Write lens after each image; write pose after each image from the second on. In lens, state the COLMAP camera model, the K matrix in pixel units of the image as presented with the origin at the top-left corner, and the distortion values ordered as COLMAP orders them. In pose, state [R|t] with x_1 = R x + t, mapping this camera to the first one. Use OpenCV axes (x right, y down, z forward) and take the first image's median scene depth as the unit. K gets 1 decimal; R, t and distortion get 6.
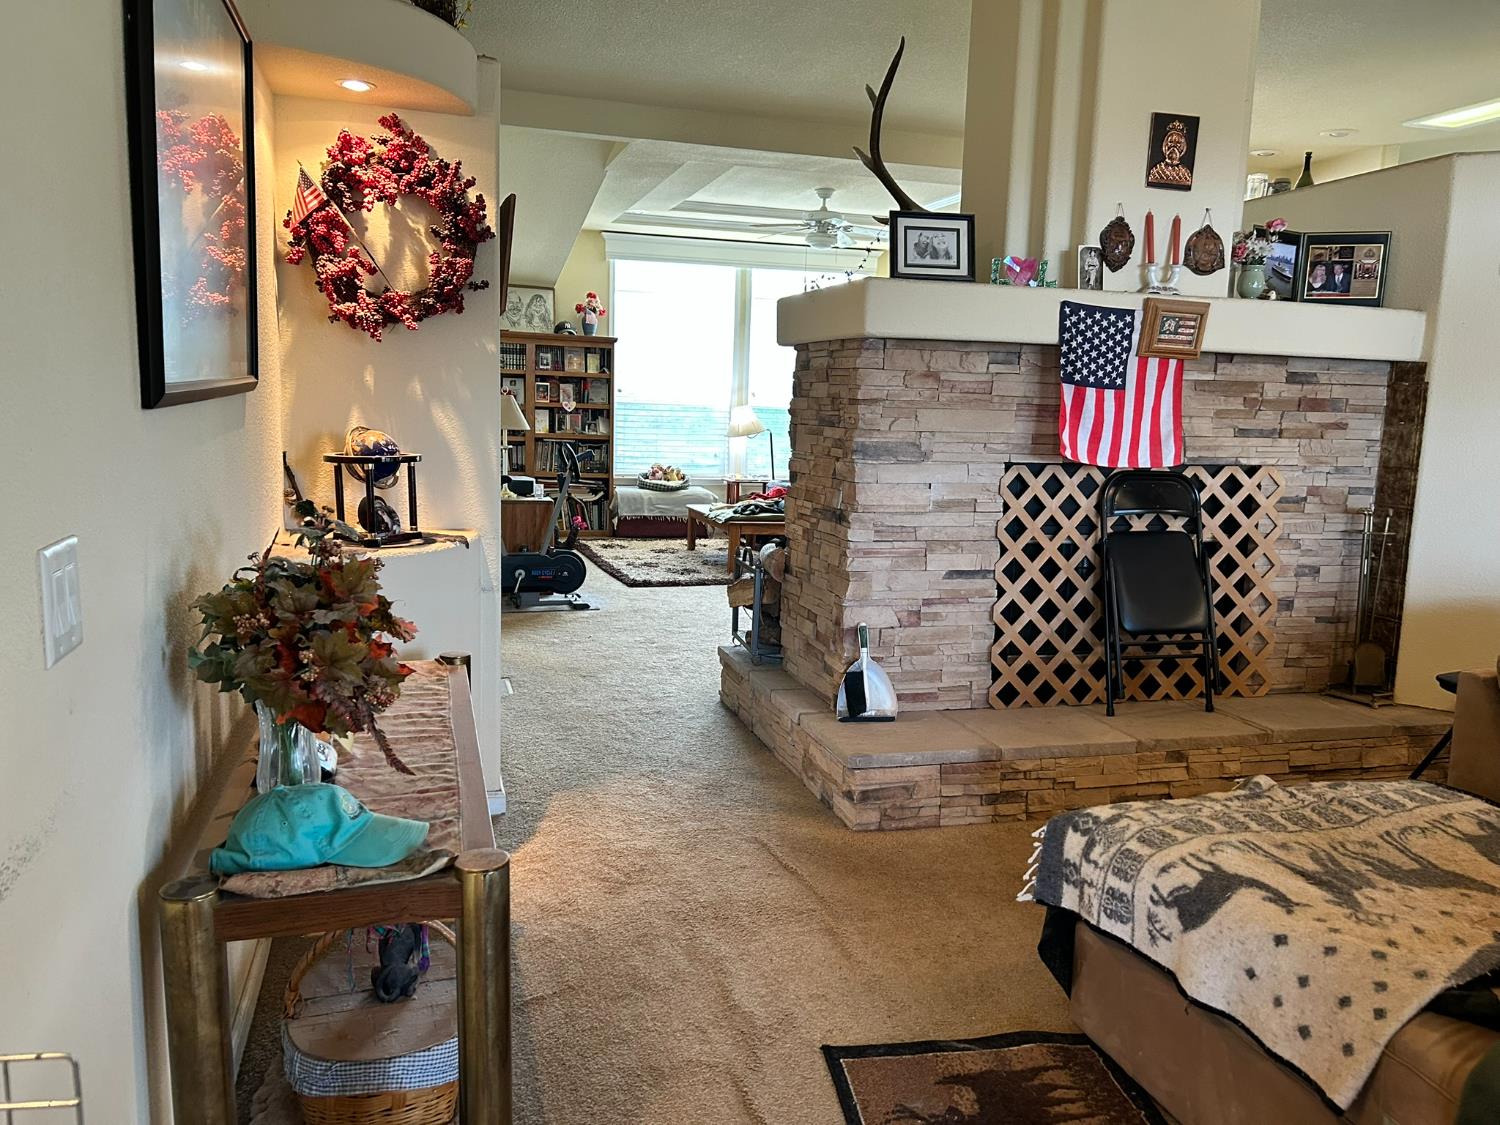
lens RADIAL K [[1119.1, 0, 750.0], [0, 1119.1, 562.5], [0, 0, 1]] dist [0.000208, -0.000004]
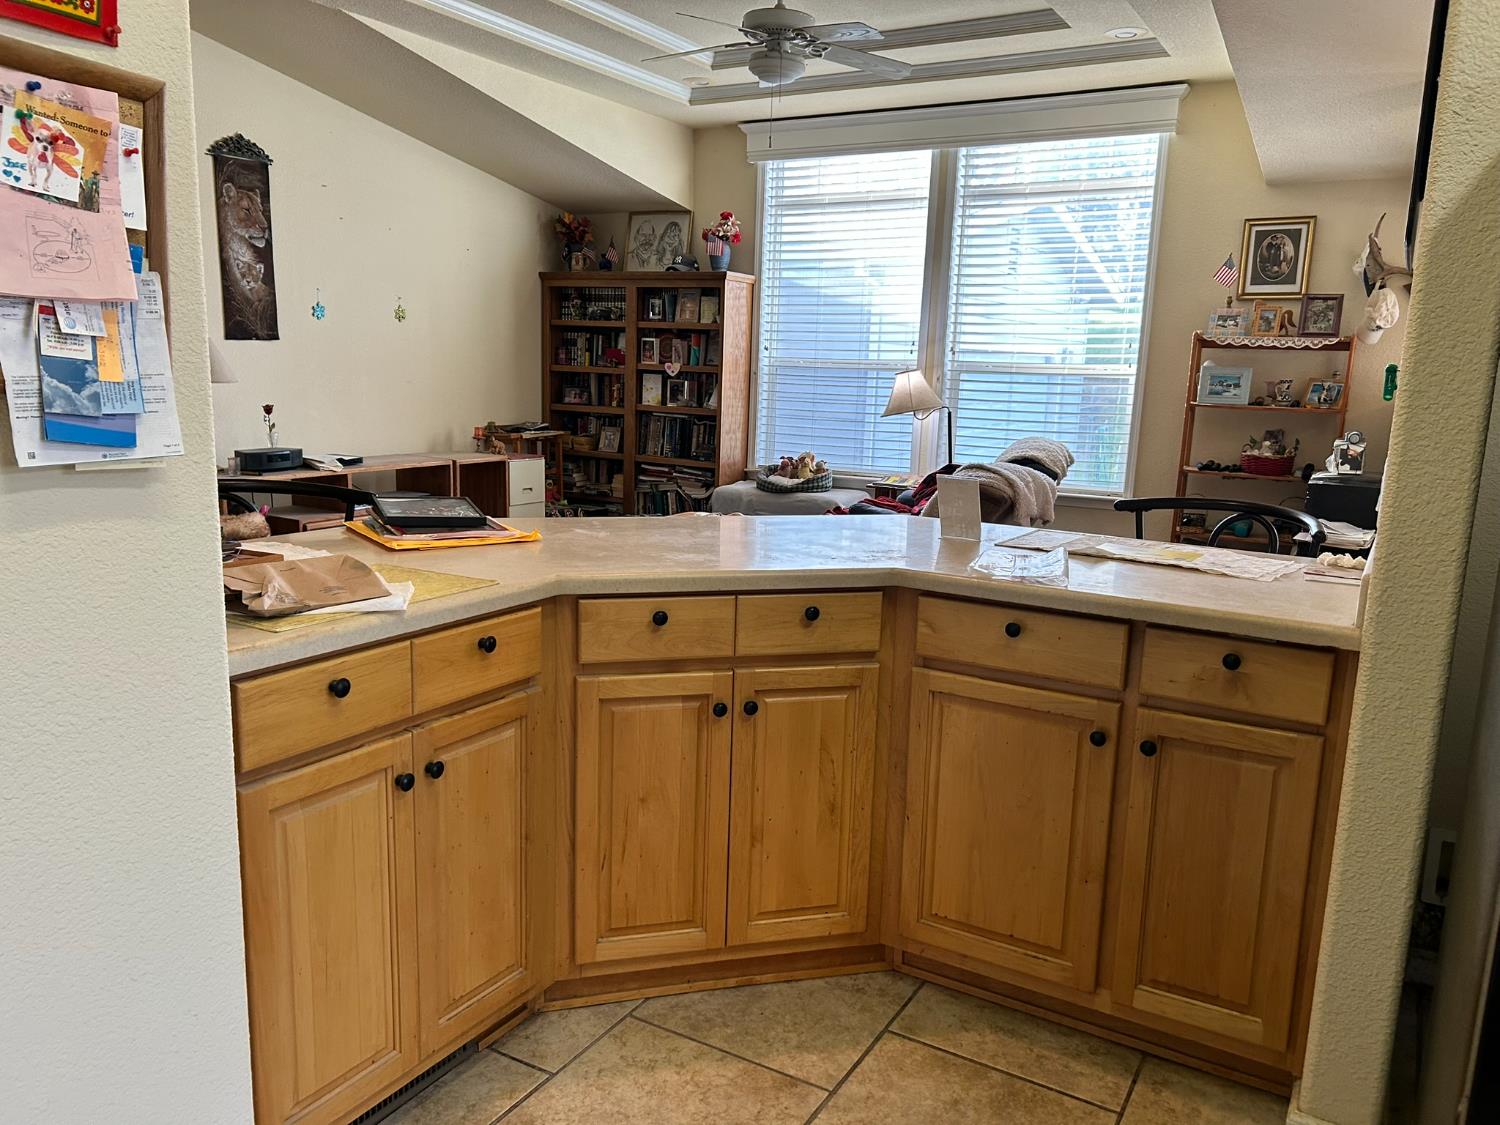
lens RADIAL K [[1119.1, 0, 750.0], [0, 1119.1, 562.5], [0, 0, 1]] dist [0.000208, -0.000004]
pose [[0.682817, 0.119095, -0.720817, 0.414710], [-0.115084, 0.991840, 0.054856, -0.059780], [0.721468, 0.045498, 0.690951, 0.530057]]
